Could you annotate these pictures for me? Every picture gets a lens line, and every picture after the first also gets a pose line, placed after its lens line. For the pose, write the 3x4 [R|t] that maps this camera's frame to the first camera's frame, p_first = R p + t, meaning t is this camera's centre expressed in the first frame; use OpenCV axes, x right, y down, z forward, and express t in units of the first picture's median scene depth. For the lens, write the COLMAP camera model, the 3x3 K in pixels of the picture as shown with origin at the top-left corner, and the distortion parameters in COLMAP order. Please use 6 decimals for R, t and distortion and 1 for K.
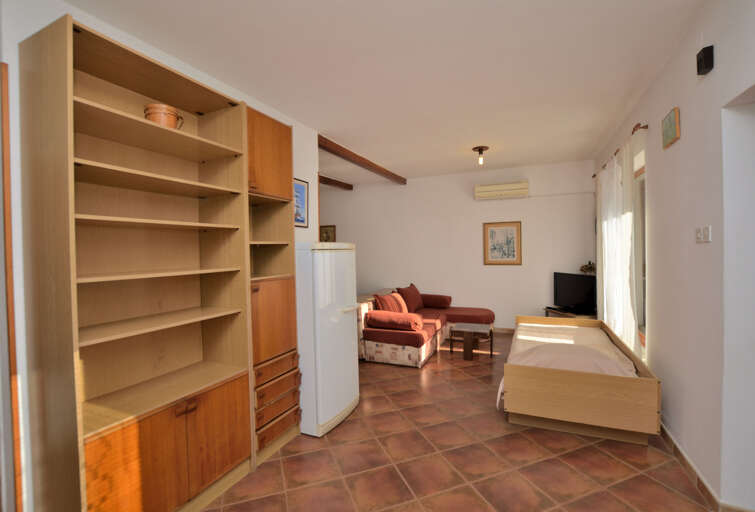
lens RADIAL K [[340.1, 0, 378.8], [0, 340.1, 255.1], [0, 0, 1]] dist [-0.027516, -0.002515]
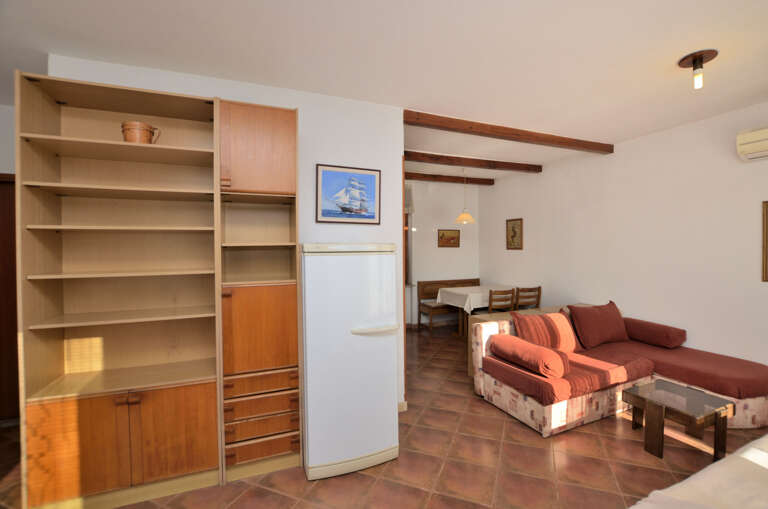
lens RADIAL K [[339.0, 0, 384.7], [0, 339.0, 254.2], [0, 0, 1]] dist [-0.032712, 0.004049]
pose [[0.735820, 0.022205, -0.676813, 0.313947], [-0.015476, 0.999753, 0.015976, -0.017286], [0.677000, -0.001281, 0.735982, 0.329193]]
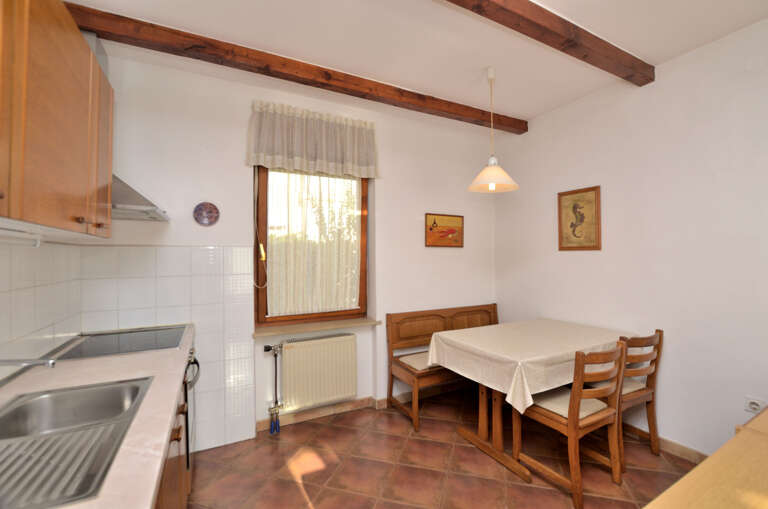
lens RADIAL K [[339.0, 0, 383.8], [0, 339.0, 254.8], [0, 0, 1]] dist [-0.032712, 0.004049]
pose [[0.797540, 0.002849, -0.603259, -0.166677], [-0.015063, 0.999771, -0.015191, 0.005561], [0.603078, 0.021203, 0.797401, 0.955853]]
